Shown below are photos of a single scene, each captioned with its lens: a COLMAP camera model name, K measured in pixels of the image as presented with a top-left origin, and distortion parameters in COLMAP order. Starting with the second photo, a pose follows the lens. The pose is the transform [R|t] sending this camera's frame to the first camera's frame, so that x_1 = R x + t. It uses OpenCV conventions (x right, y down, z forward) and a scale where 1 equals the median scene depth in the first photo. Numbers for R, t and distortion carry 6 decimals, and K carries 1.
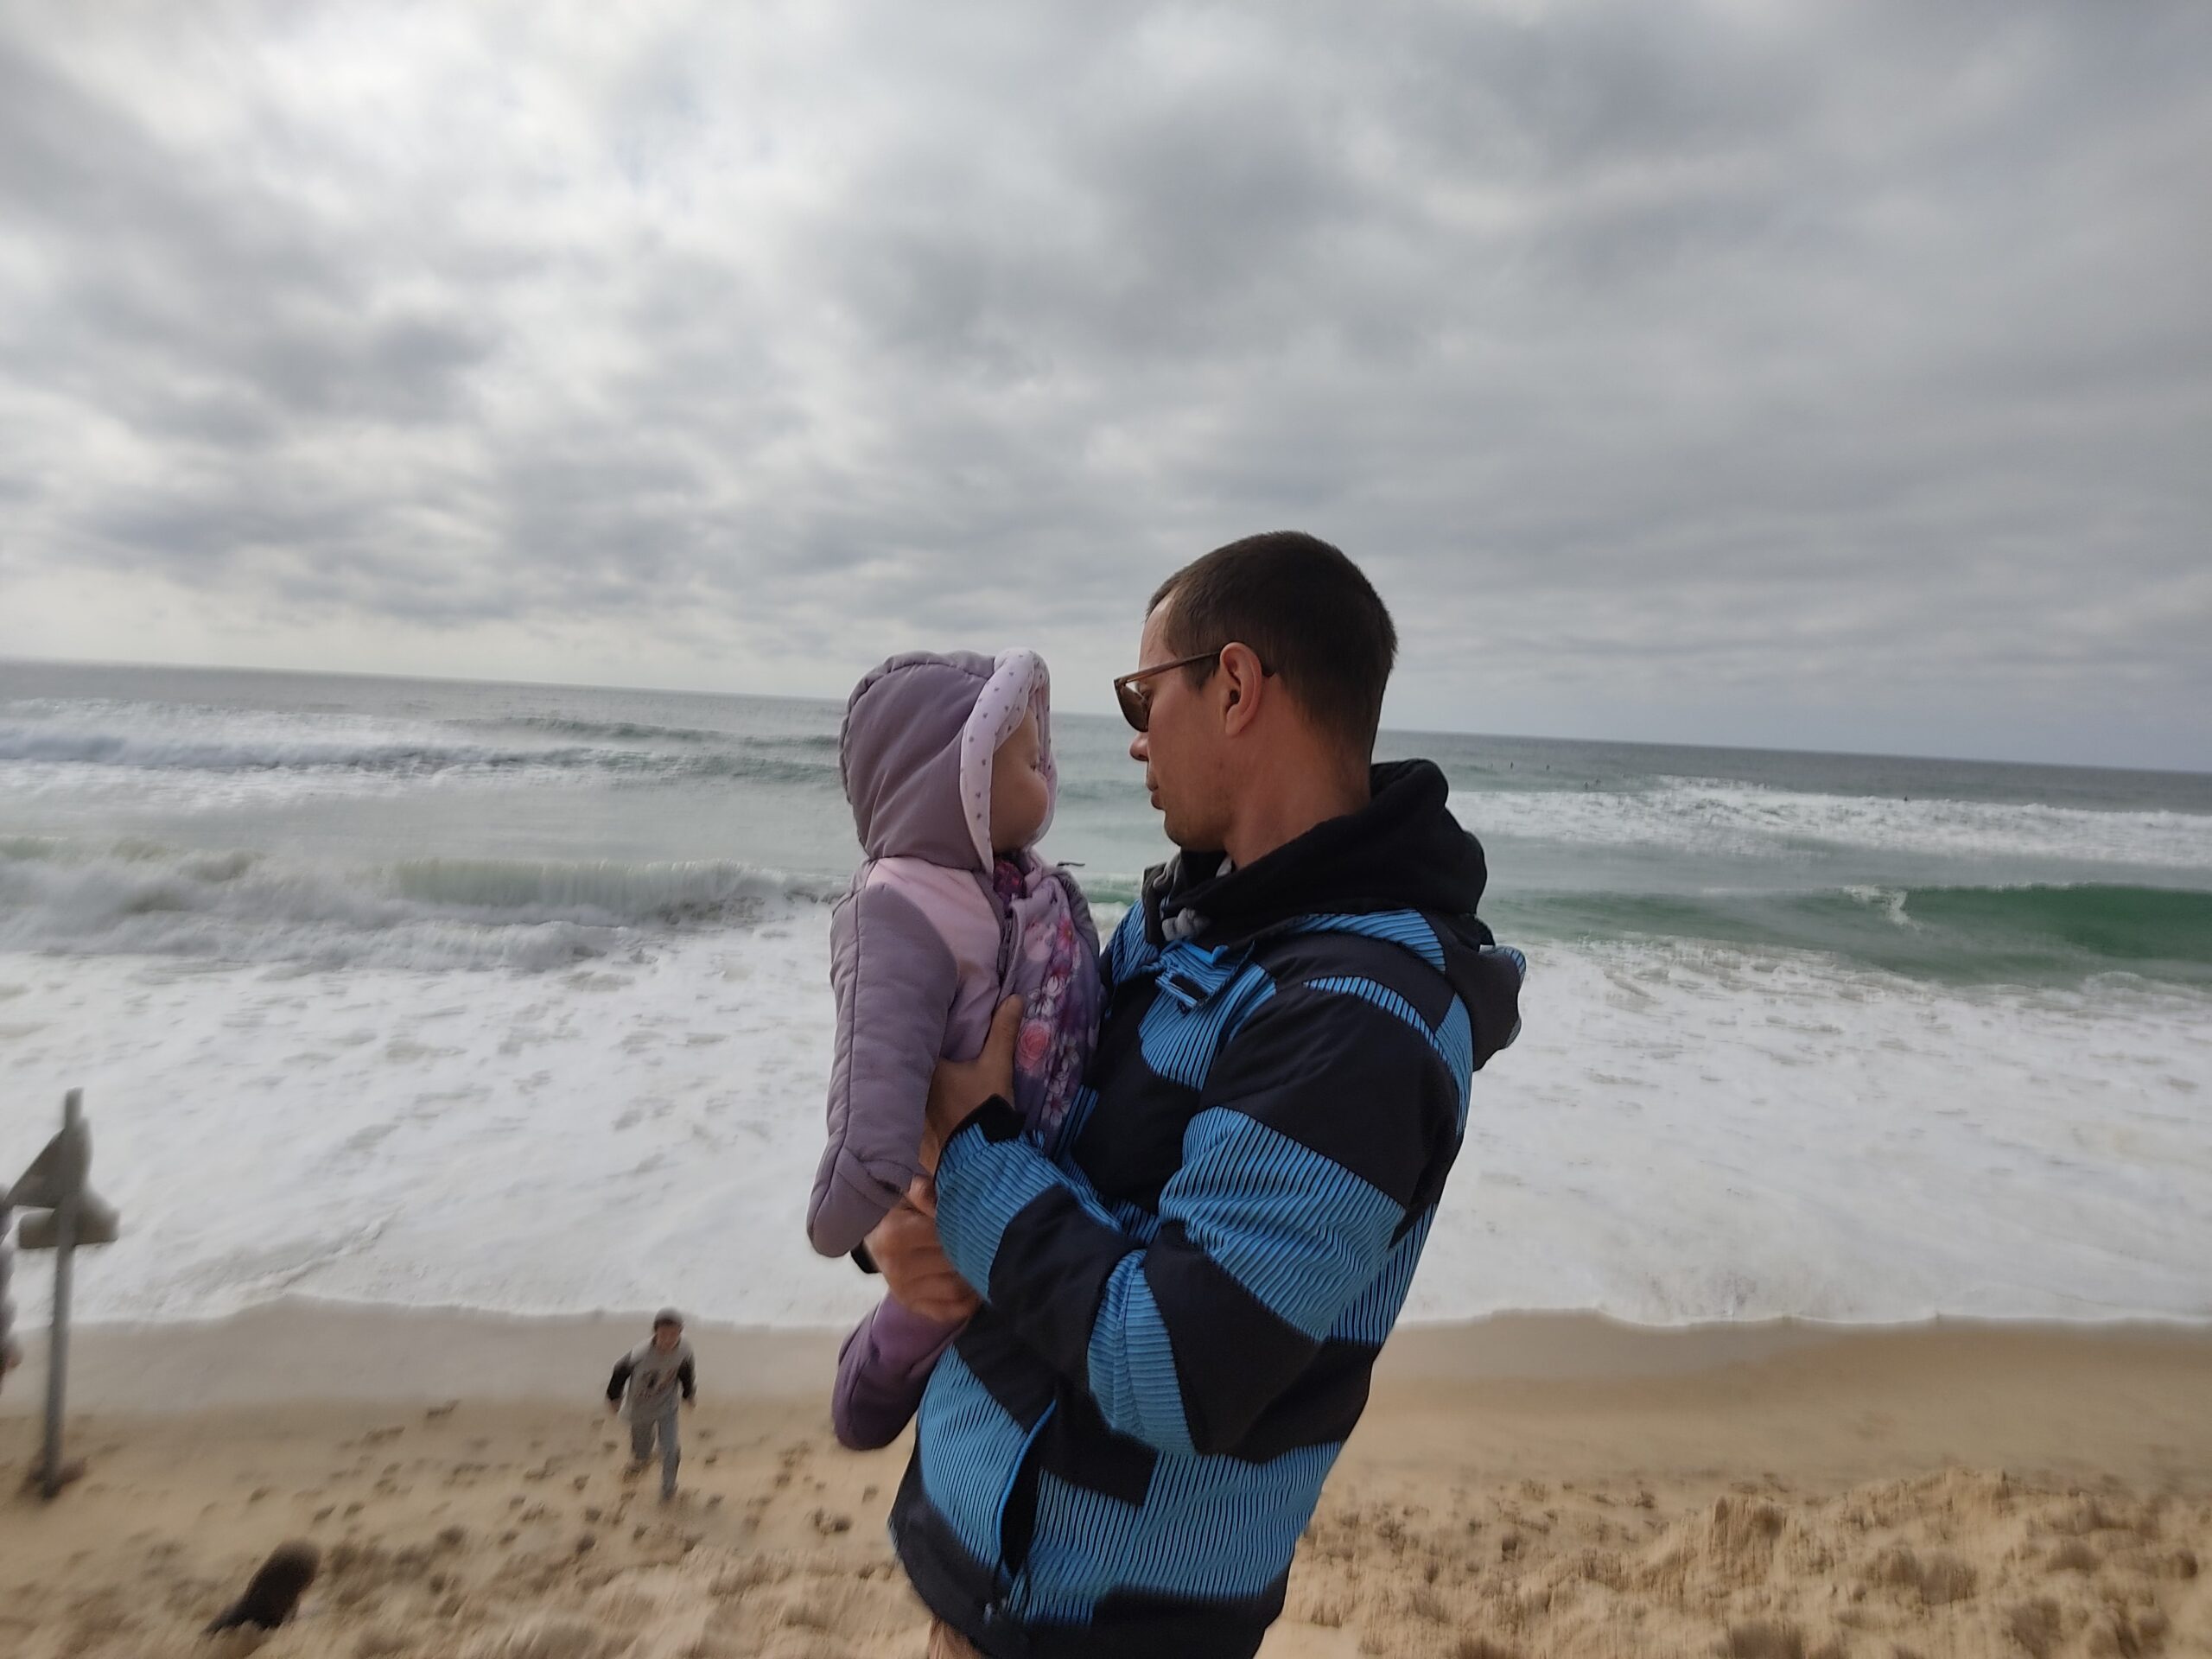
lens RADIAL K [[1768.0, 0, 1120.2], [0, 1768.0, 847.1], [0, 0, 1]] dist [0.178613, -0.244404]
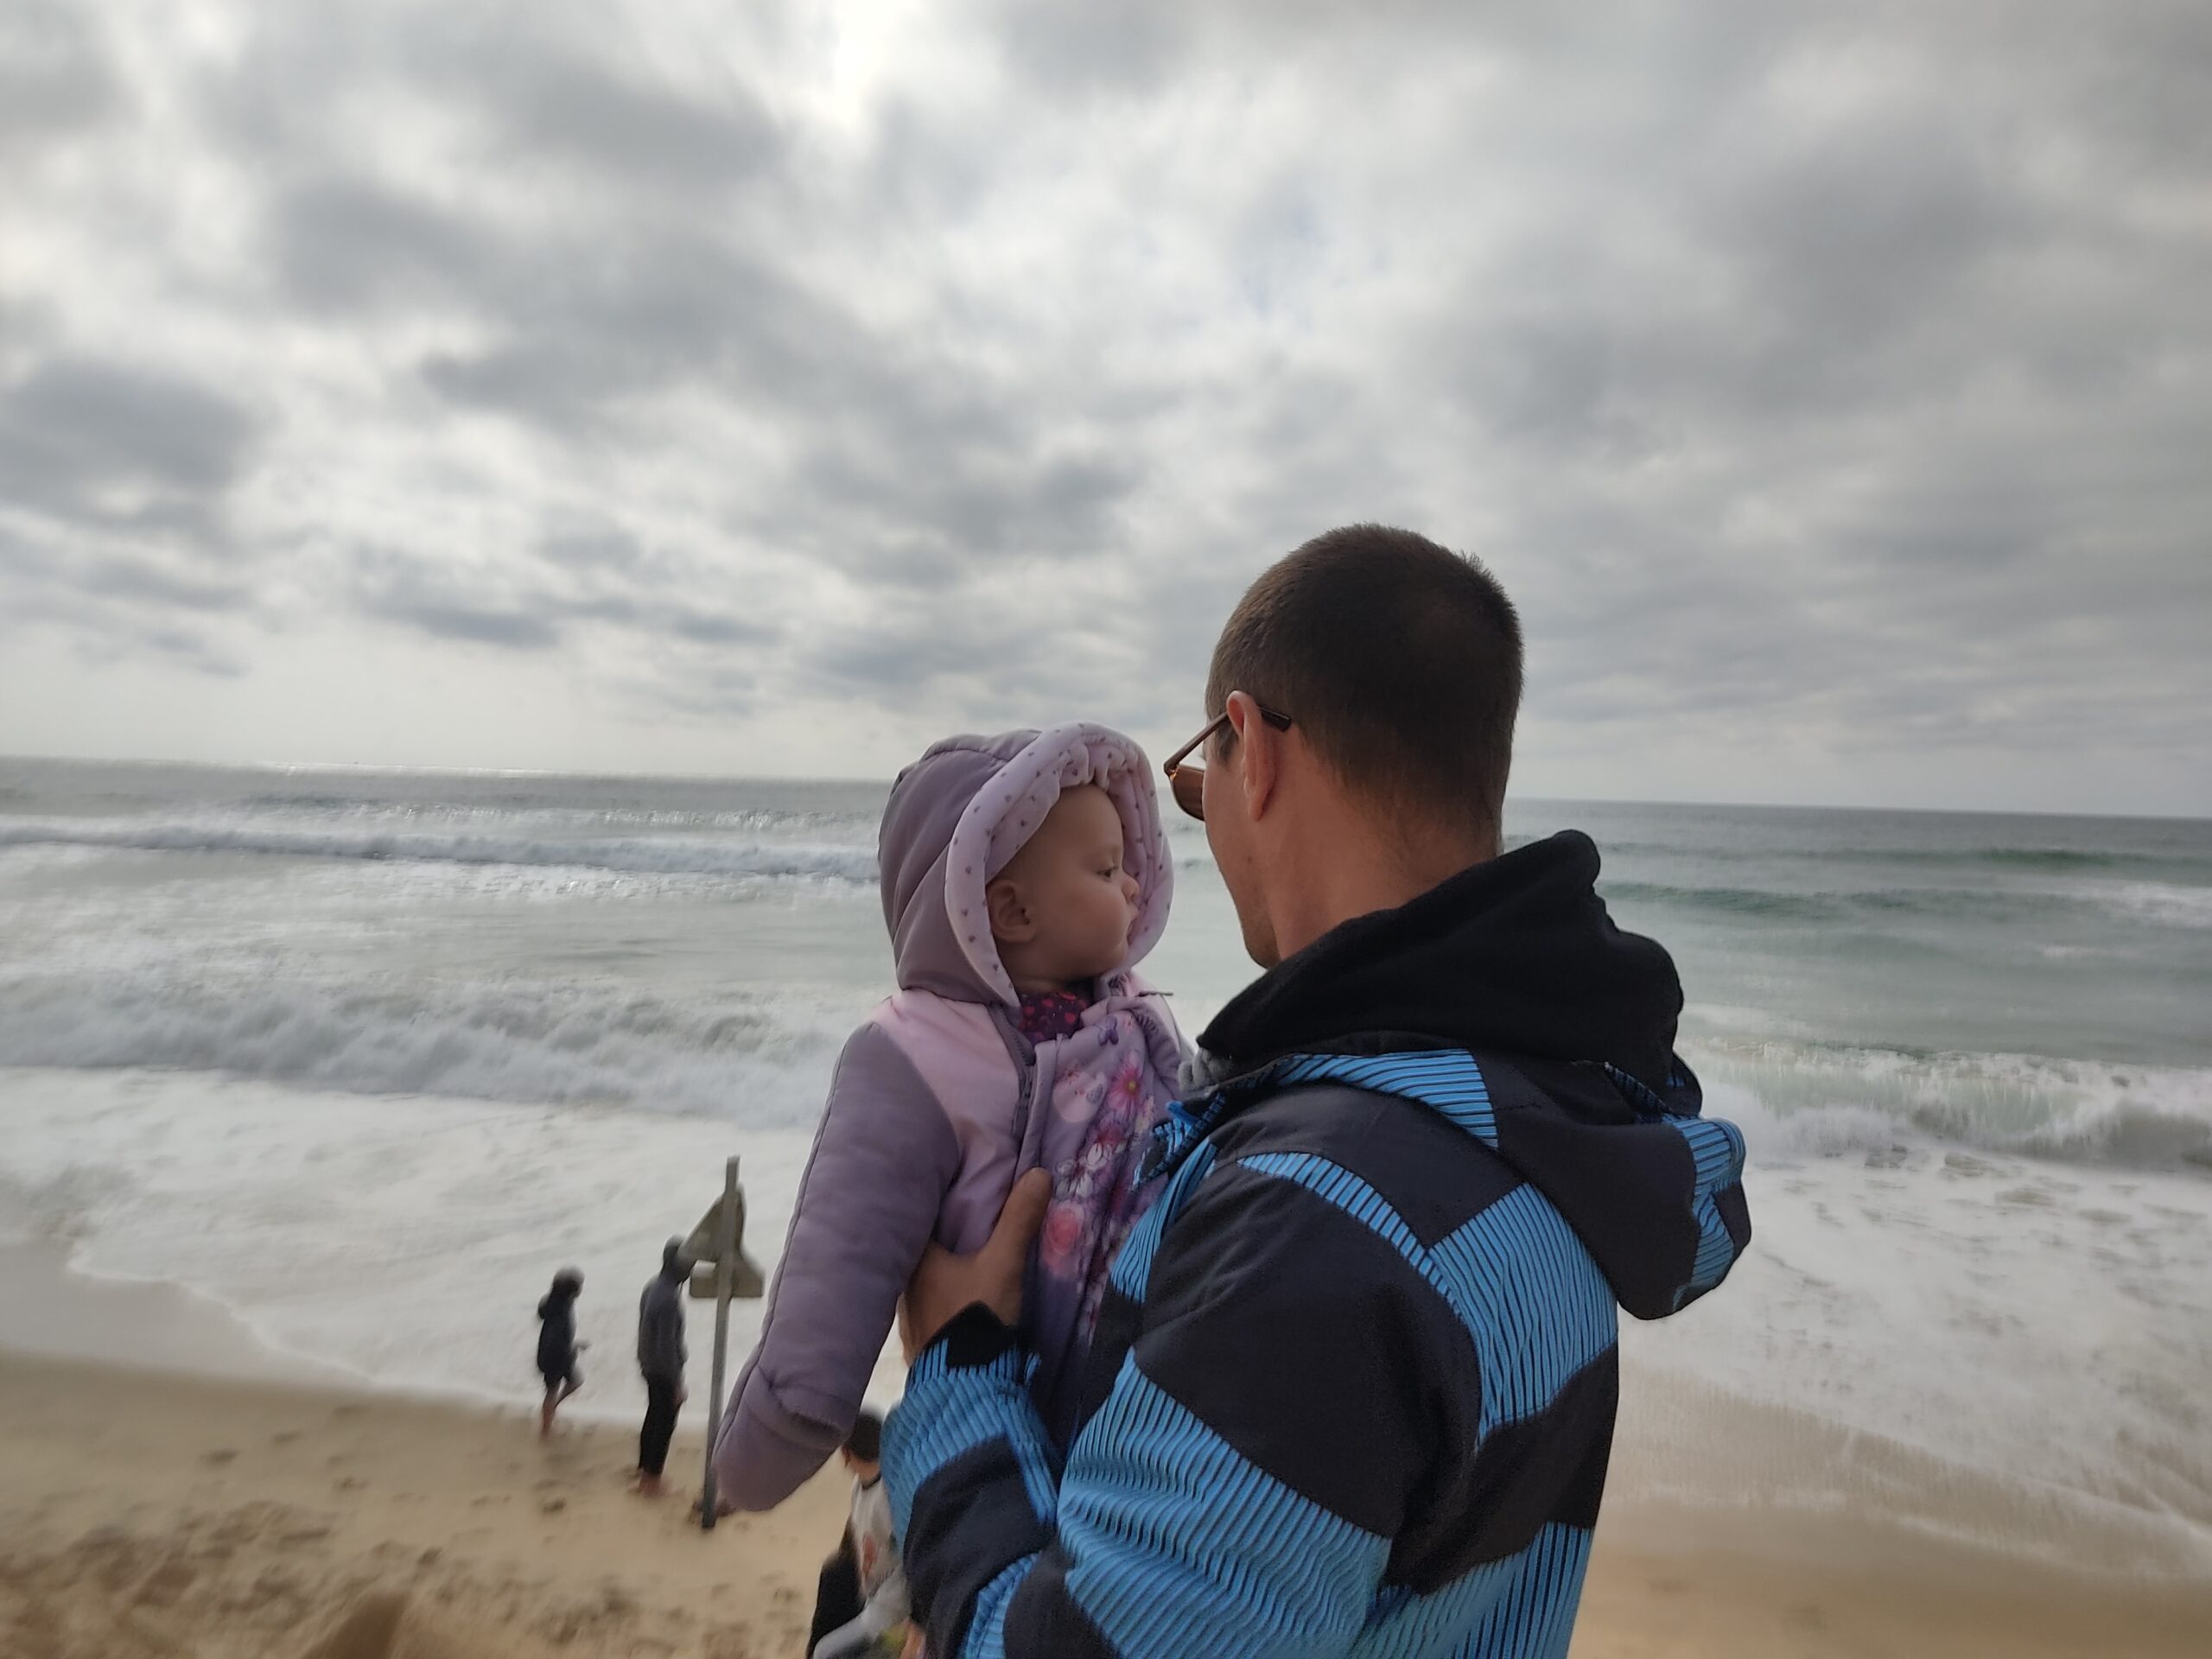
lens RADIAL K [[1768.0, 0, 1120.2], [0, 1768.0, 847.1], [0, 0, 1]] dist [0.178613, -0.244404]
pose [[0.937813, -0.011351, -0.346954, 0.230339], [-0.007394, 0.998585, -0.052656, -0.013893], [0.347061, 0.051946, 0.936403, 0.268571]]
